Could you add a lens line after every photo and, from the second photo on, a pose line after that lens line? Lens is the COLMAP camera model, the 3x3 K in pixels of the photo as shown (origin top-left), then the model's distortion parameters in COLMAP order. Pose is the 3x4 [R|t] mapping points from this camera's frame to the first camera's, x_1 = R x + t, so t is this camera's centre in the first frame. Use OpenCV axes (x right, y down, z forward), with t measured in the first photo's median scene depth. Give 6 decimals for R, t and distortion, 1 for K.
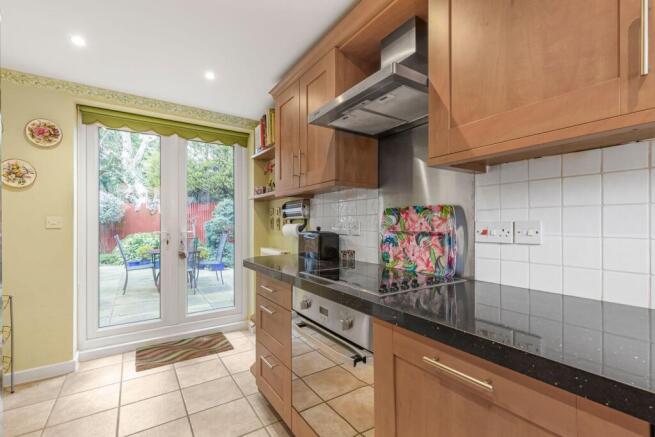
lens RADIAL K [[296.7, 0, 328.4], [0, 296.7, 222.3], [0, 0, 1]] dist [-0.000147, -0.000012]
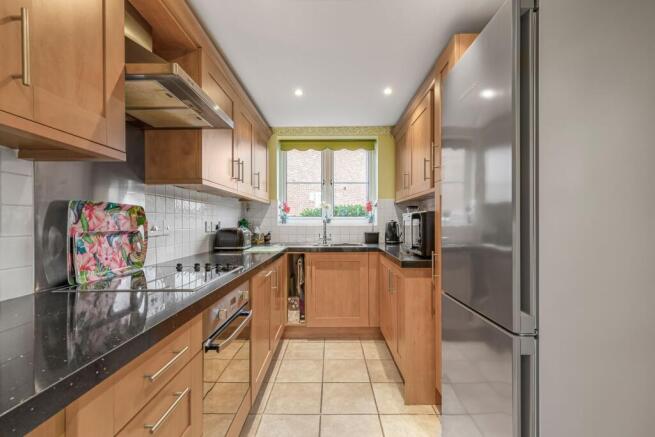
lens RADIAL K [[296.7, 0, 327.4], [0, 296.7, 221.5], [0, 0, 1]] dist [-0.000147, -0.000012]
pose [[-0.827954, 0.005095, 0.560773, -0.732631], [0.000772, 0.999968, -0.007946, 0.008876], [-0.560795, -0.006146, -0.827932, 1.360414]]
